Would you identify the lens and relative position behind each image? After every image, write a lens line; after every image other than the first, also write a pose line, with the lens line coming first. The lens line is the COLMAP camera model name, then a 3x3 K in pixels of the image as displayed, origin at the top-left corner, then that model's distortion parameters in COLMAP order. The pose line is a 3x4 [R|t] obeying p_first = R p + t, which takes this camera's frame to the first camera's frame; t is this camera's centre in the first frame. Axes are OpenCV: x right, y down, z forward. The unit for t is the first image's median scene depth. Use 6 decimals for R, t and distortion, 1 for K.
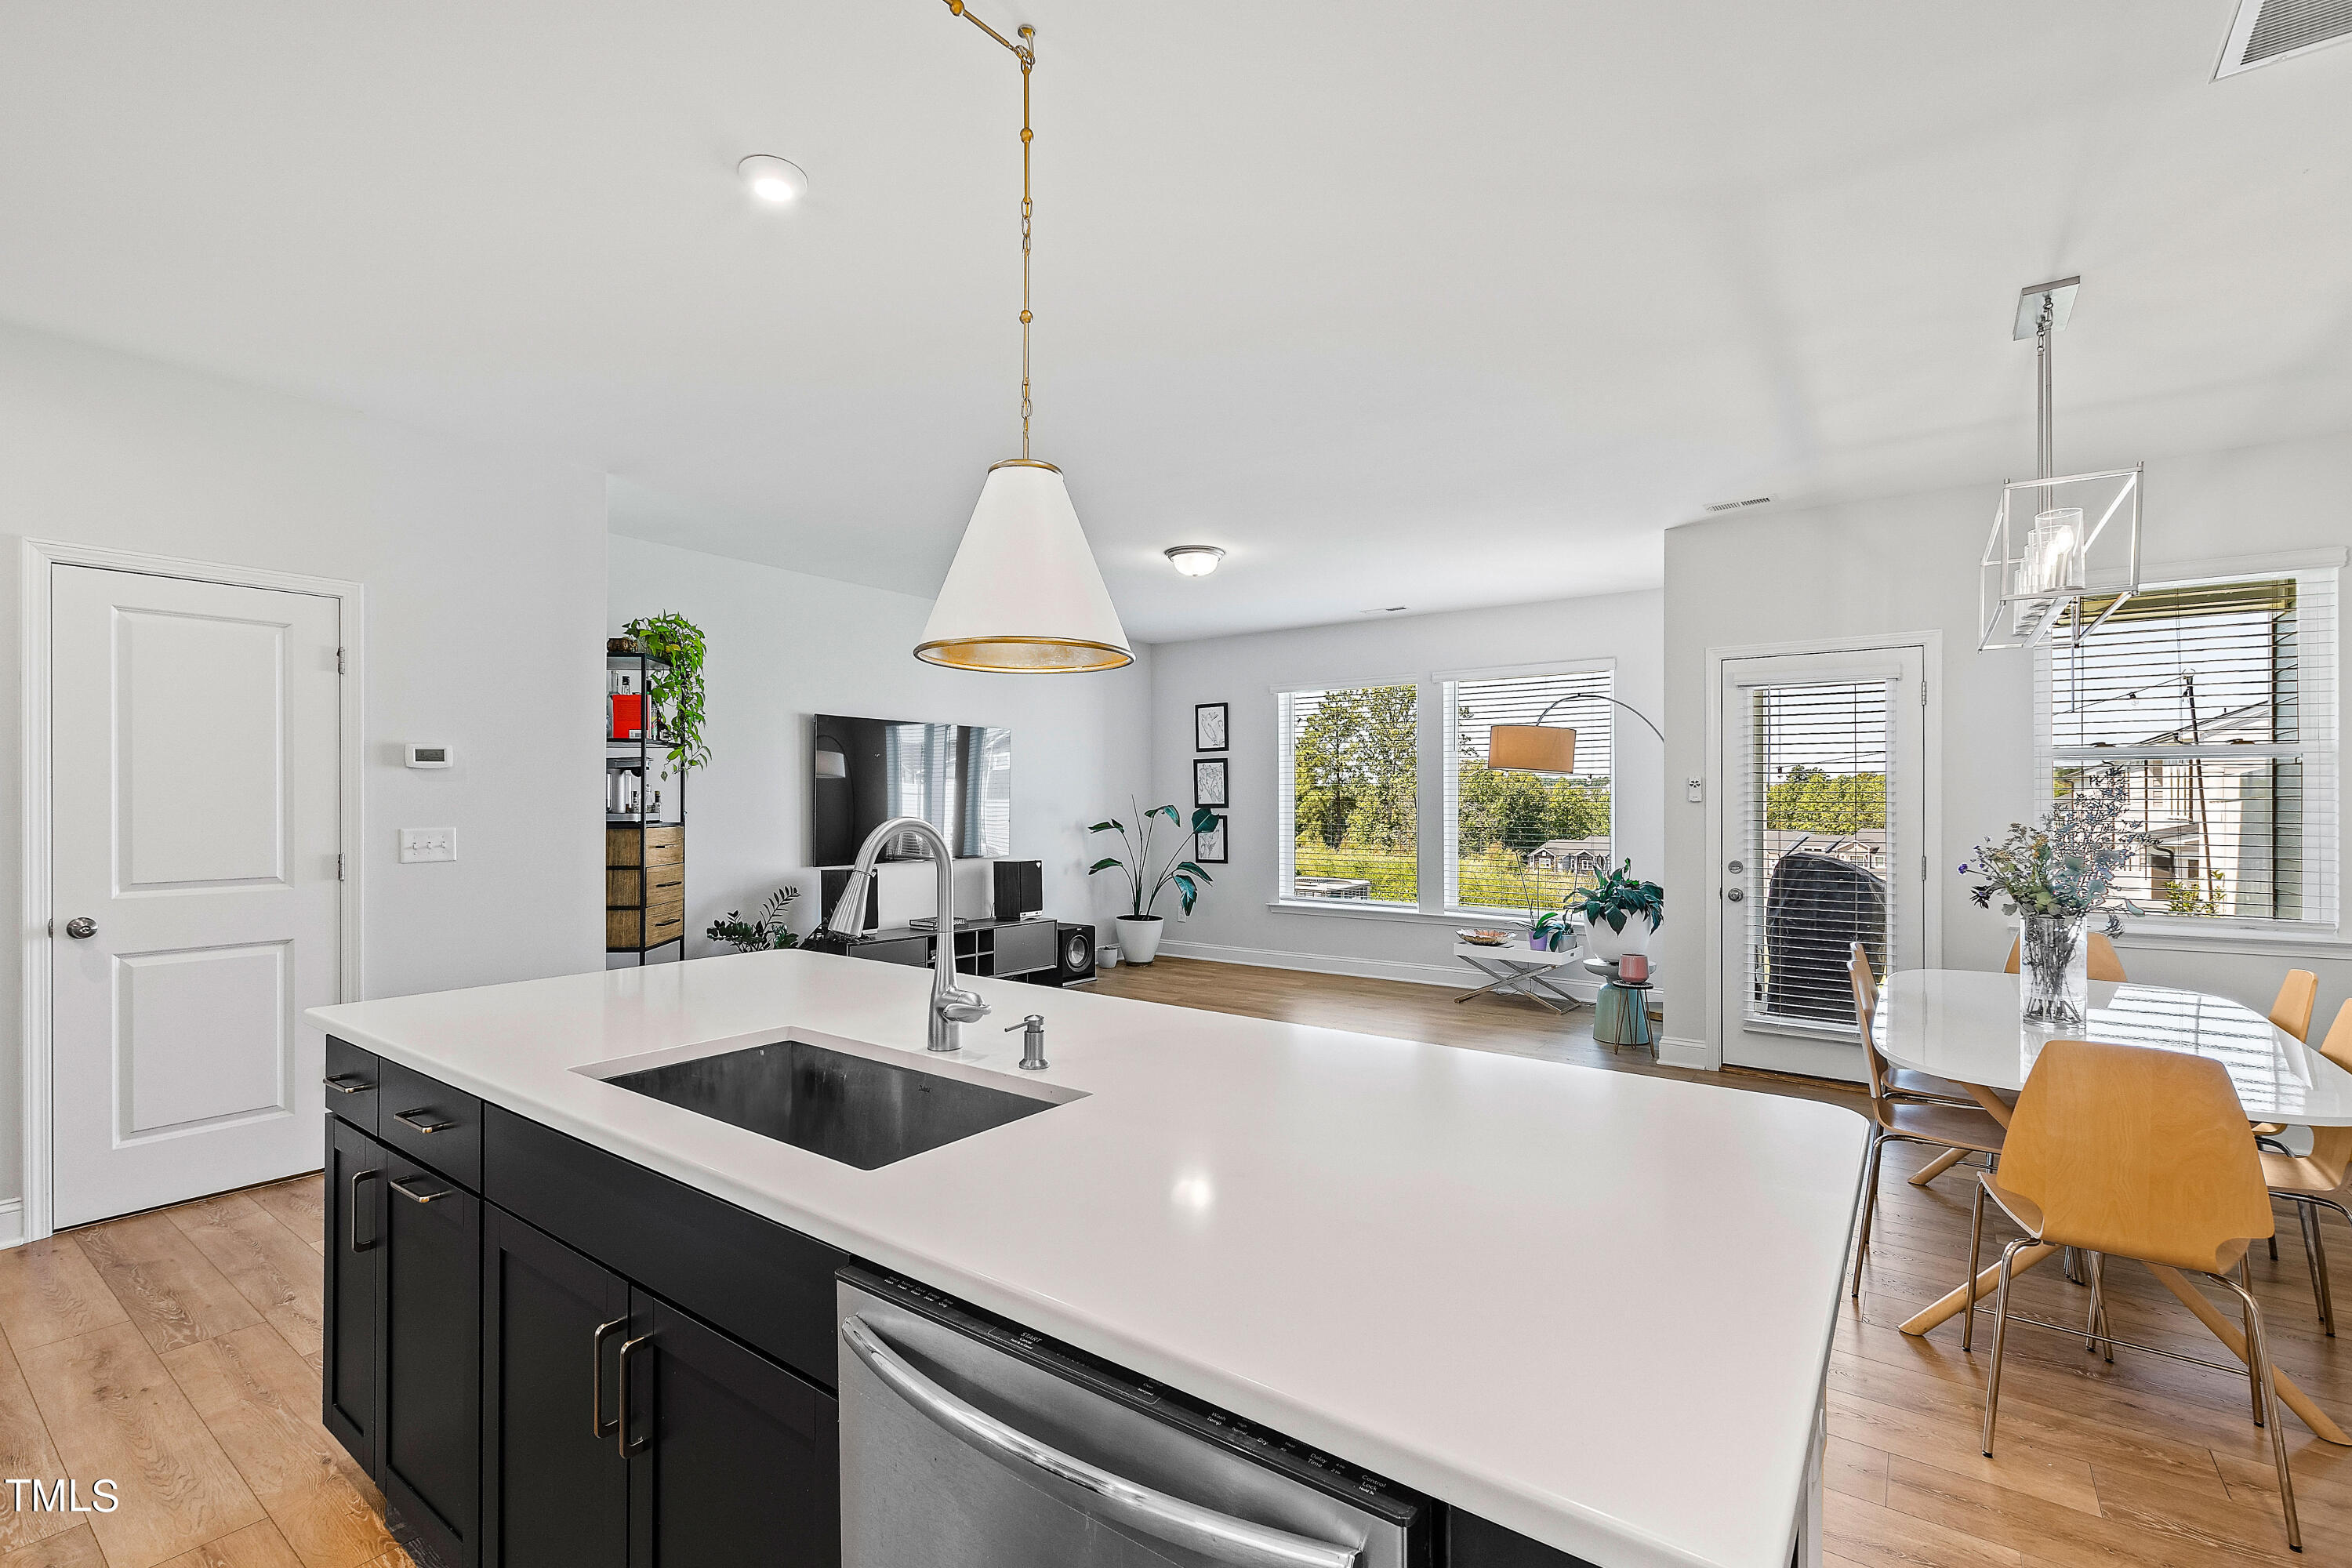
lens RADIAL K [[1045.5, 0, 1171.7], [0, 1045.5, 802.2], [0, 0, 1]] dist [0.000637, -0.000690]
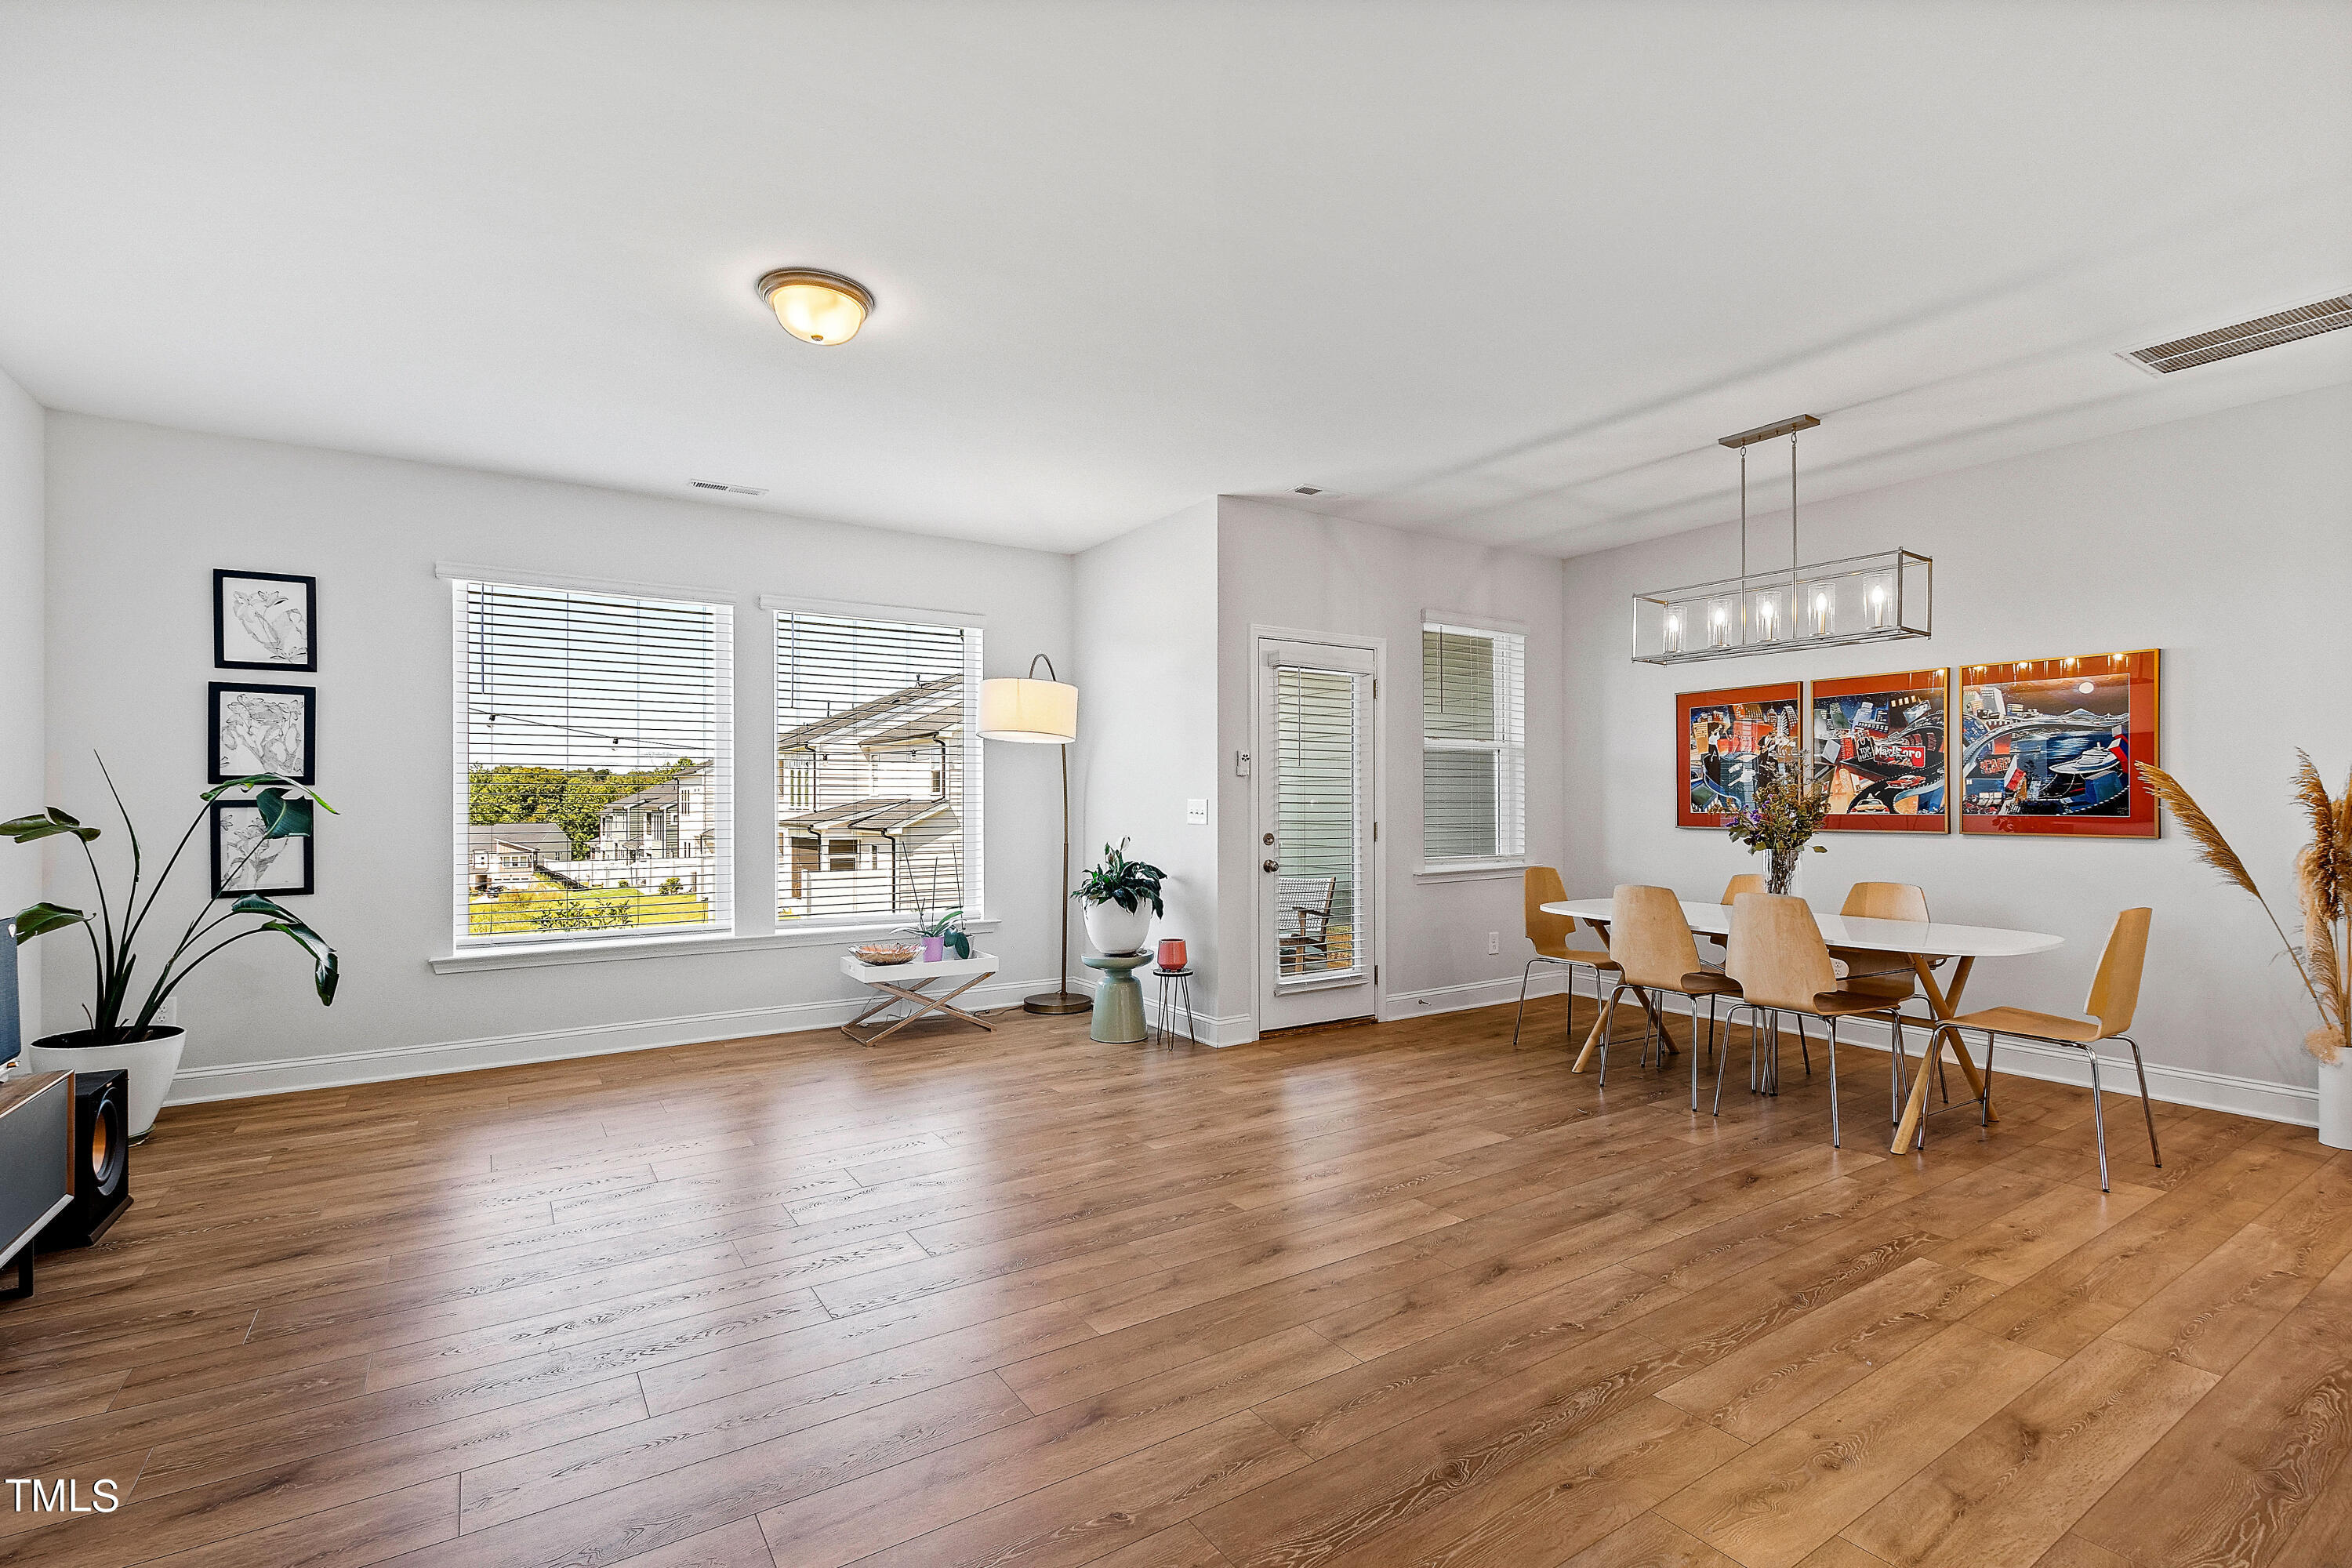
lens RADIAL K [[1045.5, 0, 1163.7], [0, 1045.5, 794.6], [0, 0, 1]] dist [0.000637, -0.000690]
pose [[0.349973, 0.003995, 0.936751, -0.280991], [0.001016, 0.999989, -0.004644, 0.013410], [-0.936759, 0.002577, 0.349965, 0.438615]]
